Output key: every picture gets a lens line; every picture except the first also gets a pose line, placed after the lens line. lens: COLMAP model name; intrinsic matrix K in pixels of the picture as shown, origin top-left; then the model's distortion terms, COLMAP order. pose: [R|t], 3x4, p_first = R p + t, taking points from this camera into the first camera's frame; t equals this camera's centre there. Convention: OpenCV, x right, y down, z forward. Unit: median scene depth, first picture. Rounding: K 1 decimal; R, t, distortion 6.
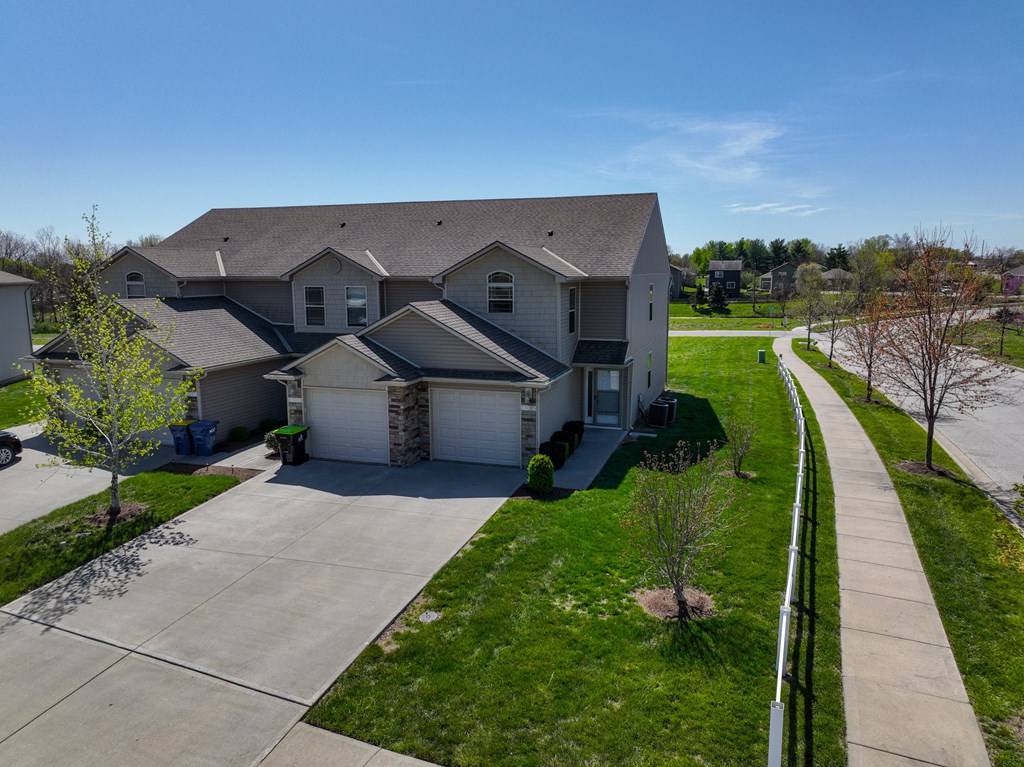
lens RADIAL K [[701.1, 0, 512.5], [0, 701.1, 382.5], [0, 0, 1]] dist [0.002966, 0.000174]
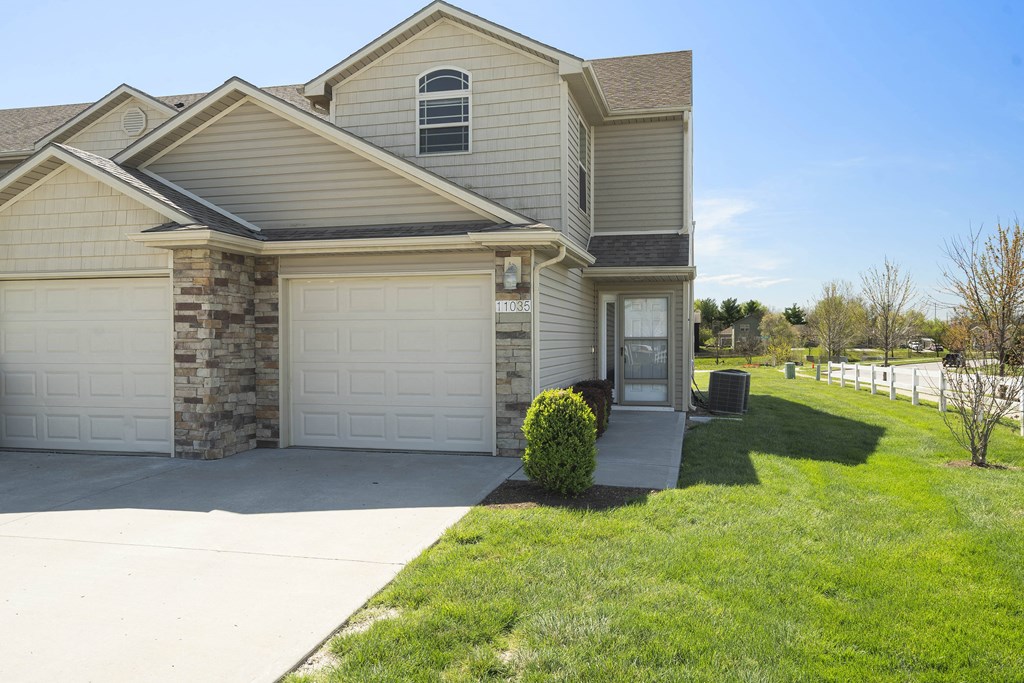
lens RADIAL K [[770.1, 0, 510.8], [0, 770.1, 343.1], [0, 0, 1]] dist [-0.002345, -0.001905]
pose [[0.996602, 0.000589, 0.082371, -0.015711], [0.011566, 0.989068, -0.147005, 0.120030], [-0.081557, 0.147458, 0.985700, 0.522417]]
